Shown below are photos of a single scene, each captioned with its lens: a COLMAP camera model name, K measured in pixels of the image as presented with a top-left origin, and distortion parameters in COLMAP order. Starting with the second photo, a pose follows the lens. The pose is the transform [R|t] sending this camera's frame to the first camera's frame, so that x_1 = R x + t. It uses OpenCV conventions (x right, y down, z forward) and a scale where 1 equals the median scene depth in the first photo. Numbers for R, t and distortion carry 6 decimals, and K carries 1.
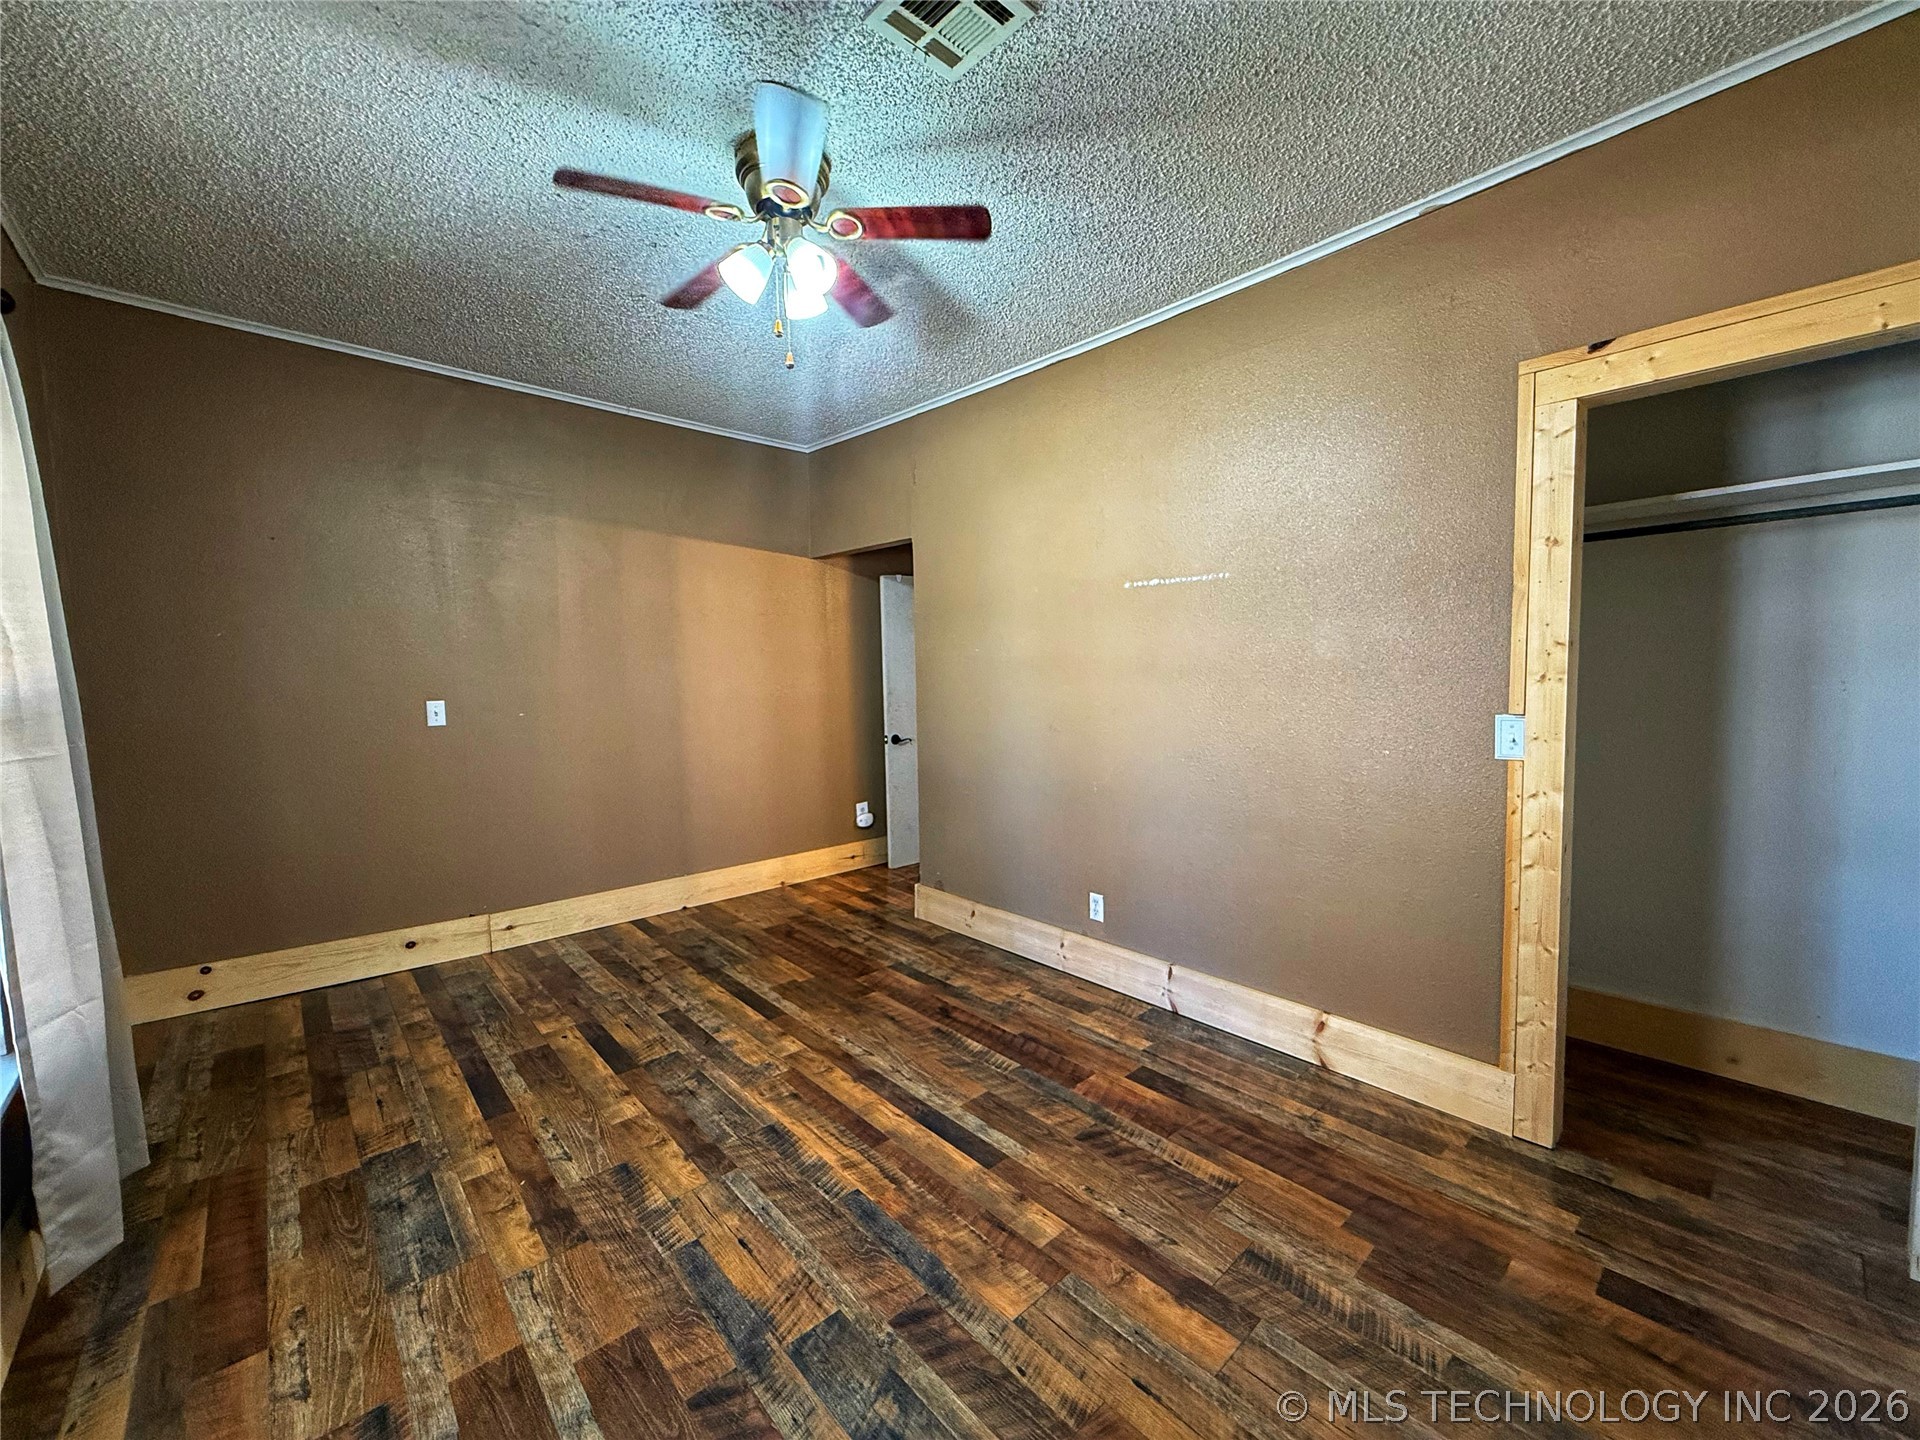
lens RADIAL K [[762.9, 0, 962.9], [0, 762.9, 727.1], [0, 0, 1]] dist [0.000653, -0.000188]
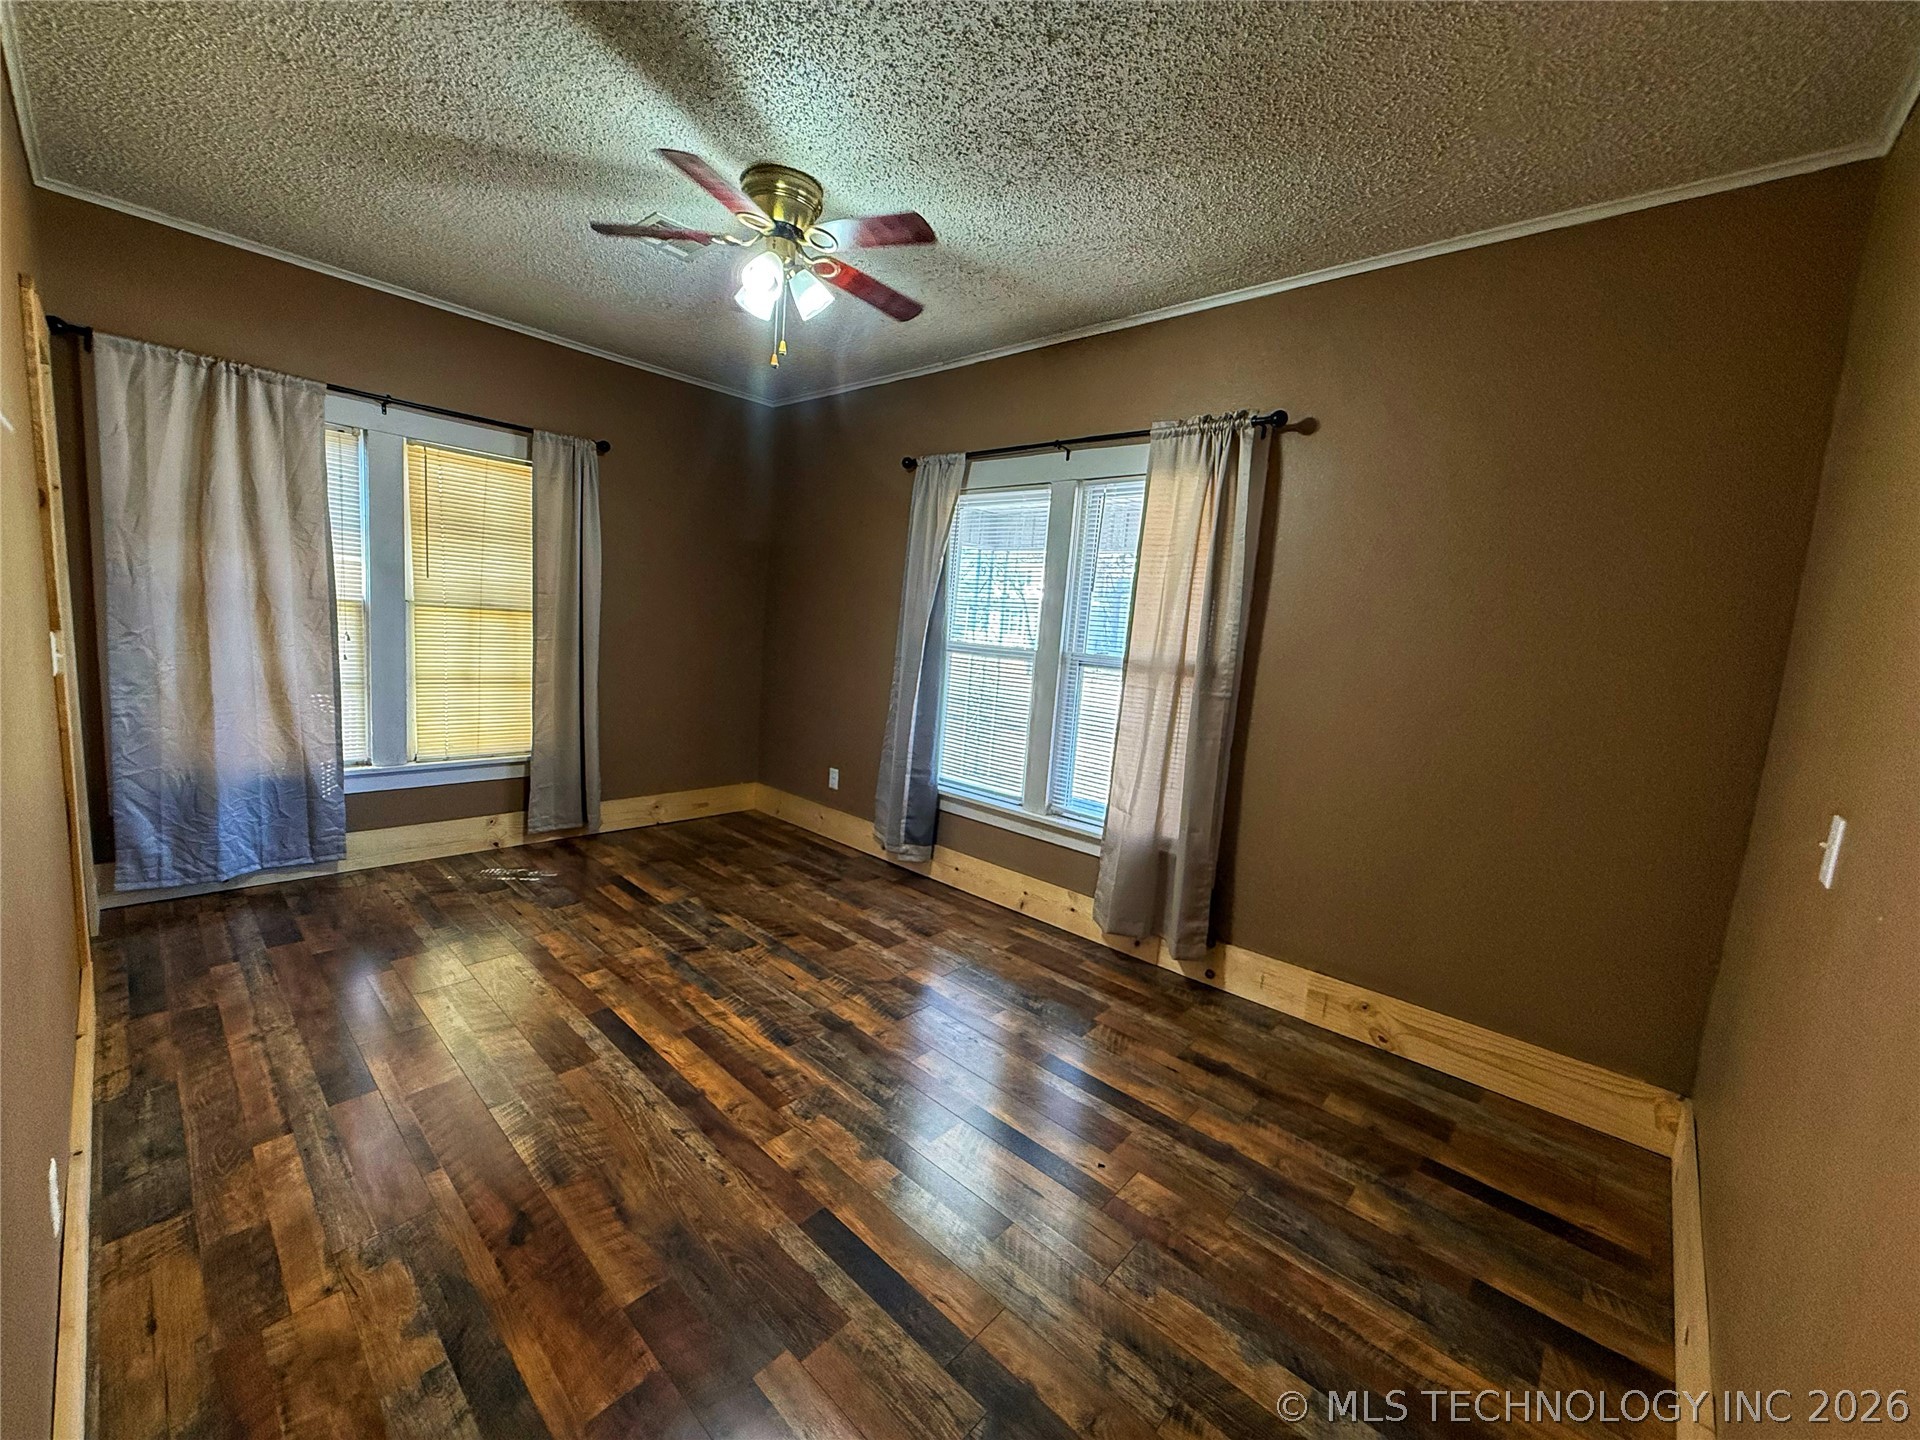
lens RADIAL K [[762.9, 0, 959.0], [0, 762.9, 723.3], [0, 0, 1]] dist [0.000653, -0.000188]
pose [[-0.994497, -0.046773, -0.093741, -0.360579], [-0.067314, 0.970939, 0.229666, -0.193927], [0.080274, 0.234713, -0.968745, 1.920411]]
